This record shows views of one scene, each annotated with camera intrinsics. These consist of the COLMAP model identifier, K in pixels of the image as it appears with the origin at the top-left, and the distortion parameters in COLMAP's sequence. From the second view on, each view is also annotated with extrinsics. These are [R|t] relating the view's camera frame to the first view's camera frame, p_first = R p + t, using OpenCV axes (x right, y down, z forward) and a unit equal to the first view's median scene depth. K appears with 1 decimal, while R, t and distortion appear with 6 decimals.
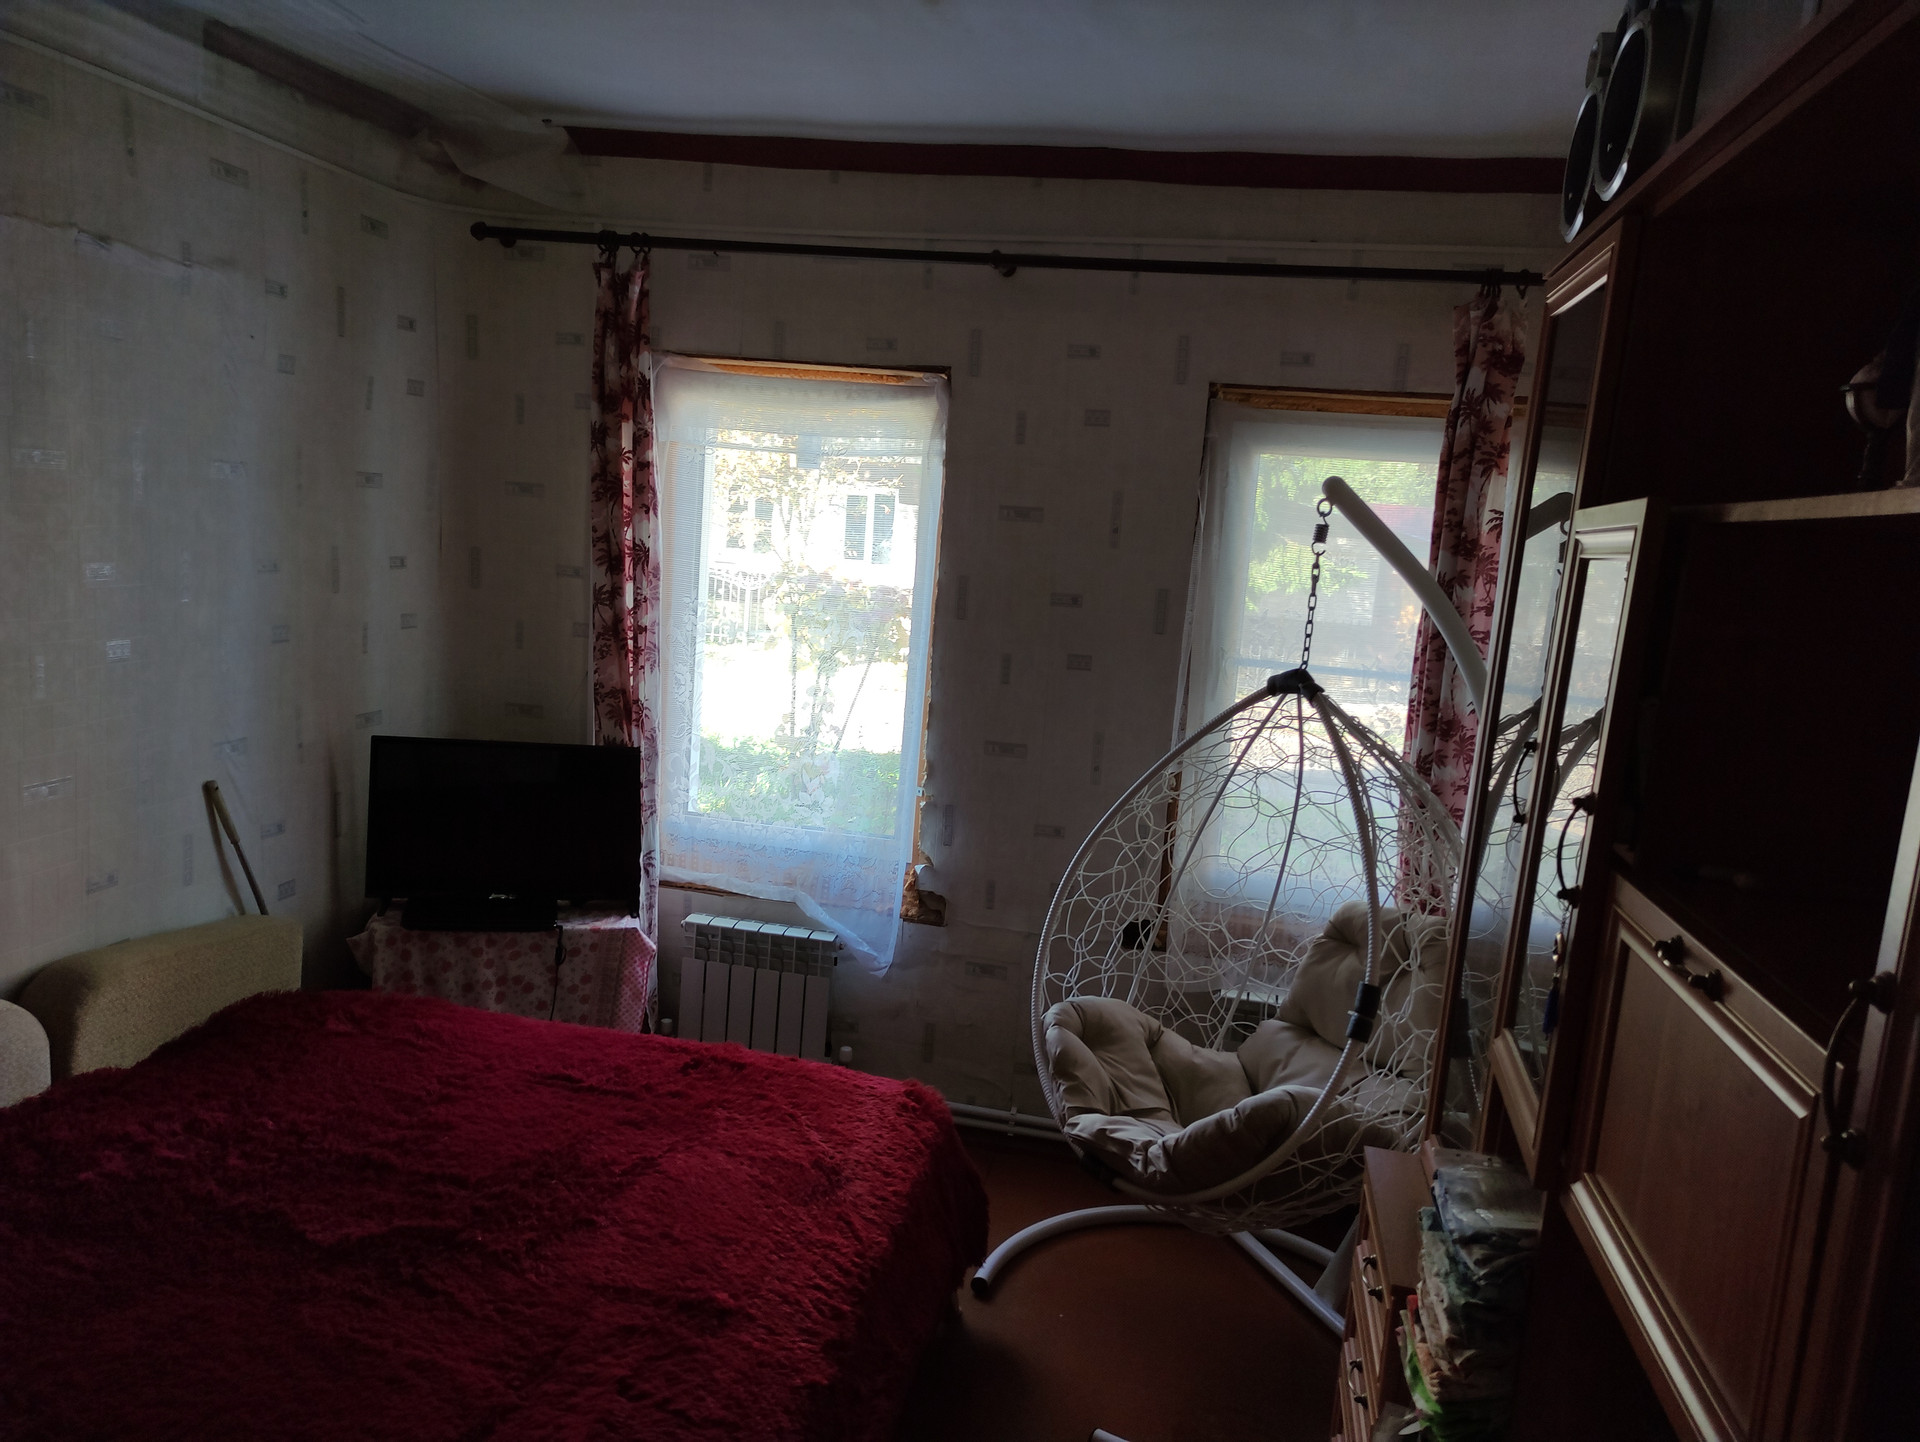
lens RADIAL K [[1418.8, 0, 948.4], [0, 1418.8, 731.2], [0, 0, 1]] dist [0.057389, -0.044631]
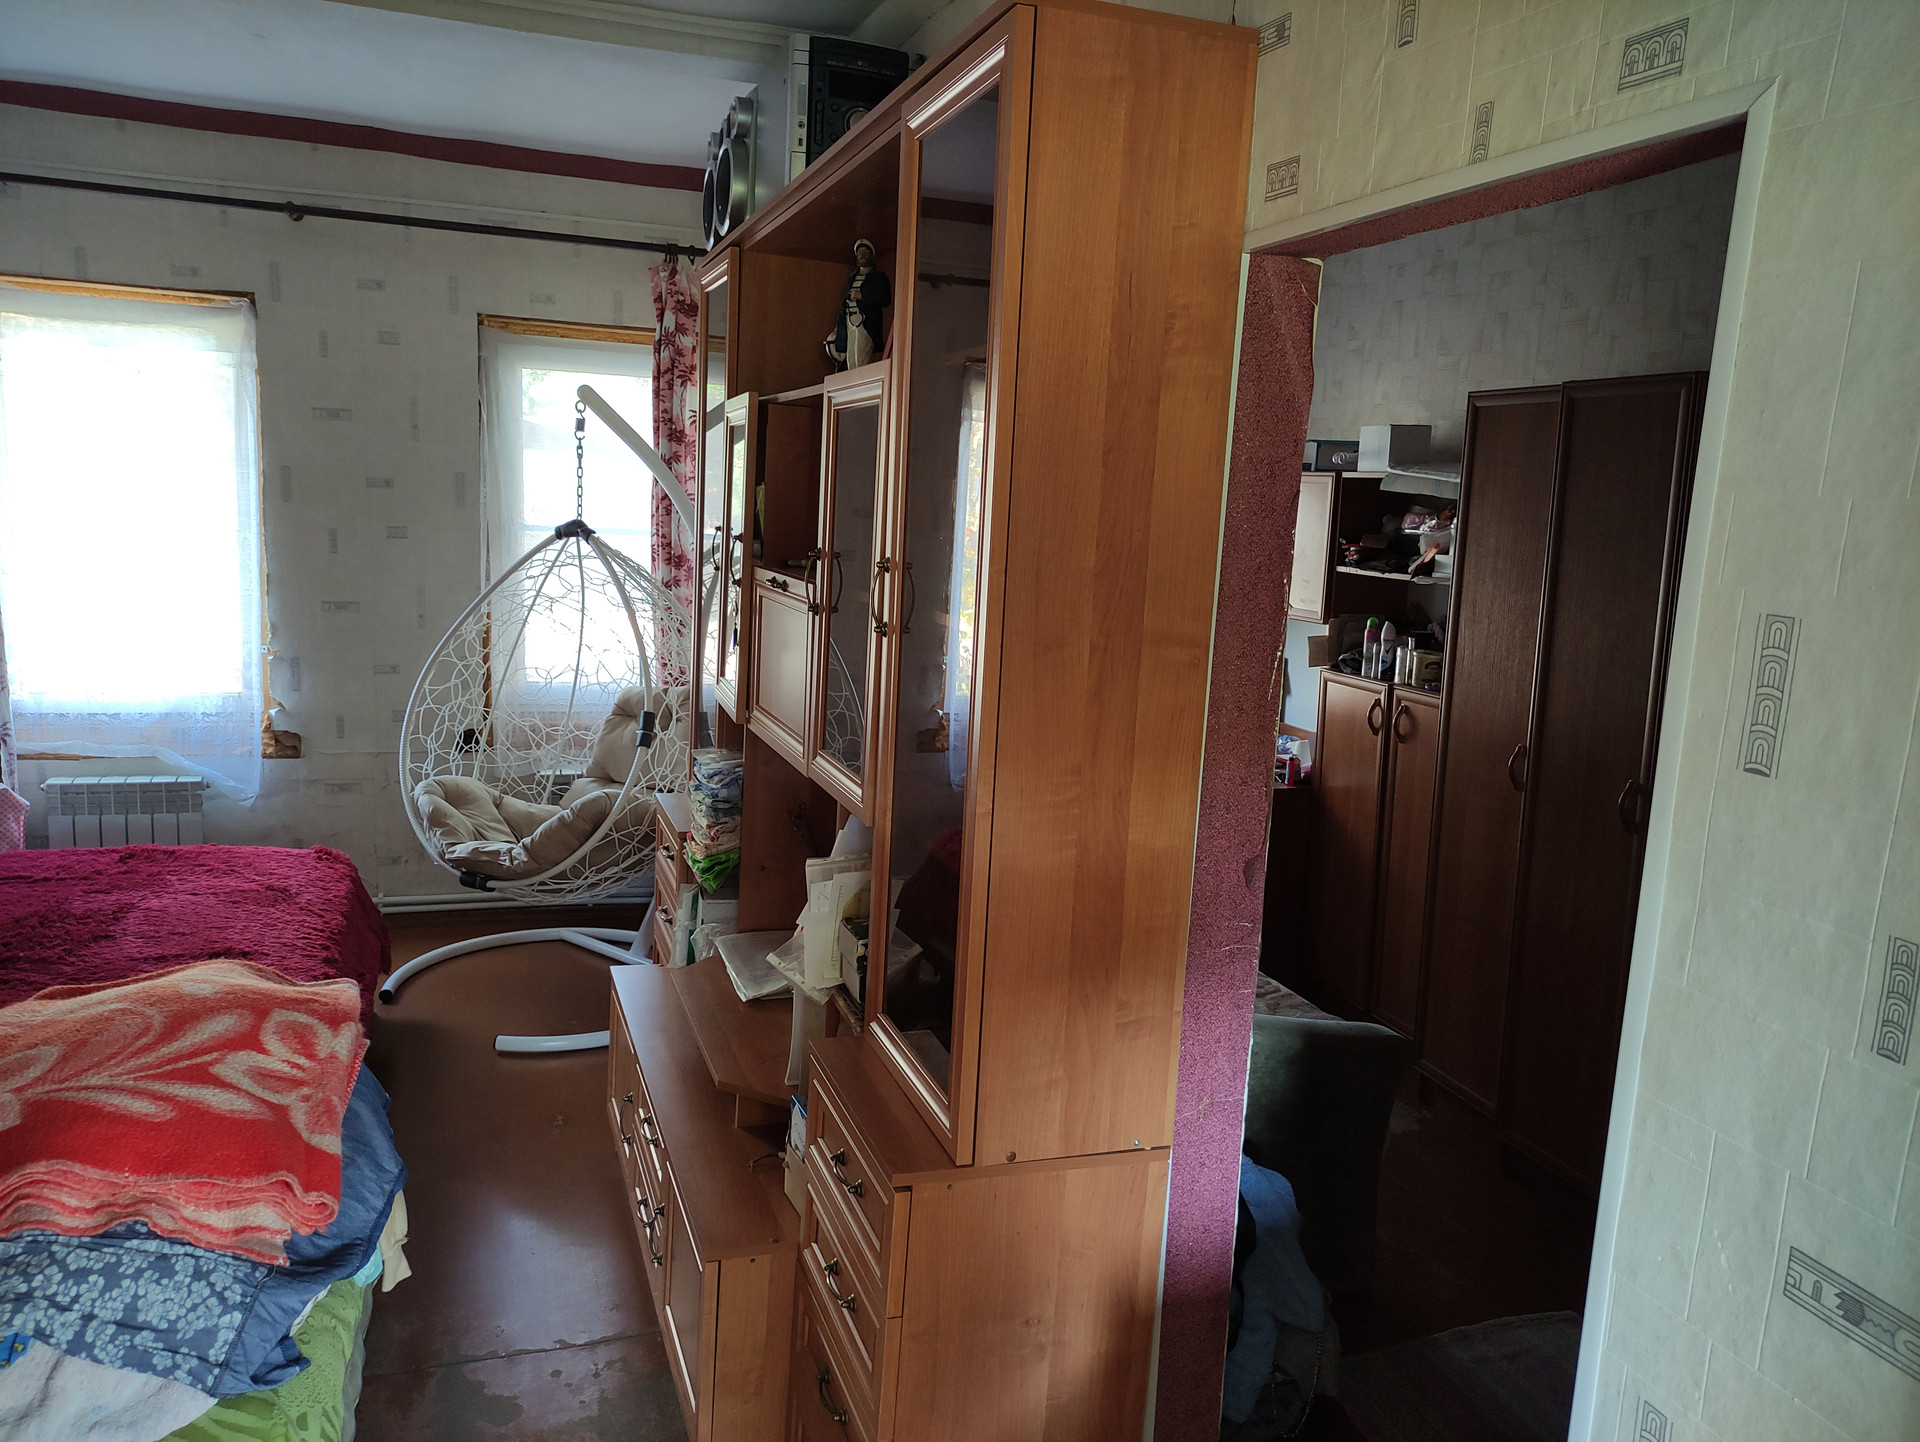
lens RADIAL K [[1418.8, 0, 962.9], [0, 1418.8, 724.5], [0, 0, 1]] dist [0.057389, -0.044631]
pose [[0.859511, -0.118456, 0.497201, -0.147825], [0.093039, 0.992781, 0.075690, 0.082409], [-0.502578, -0.018797, 0.864327, -0.418080]]
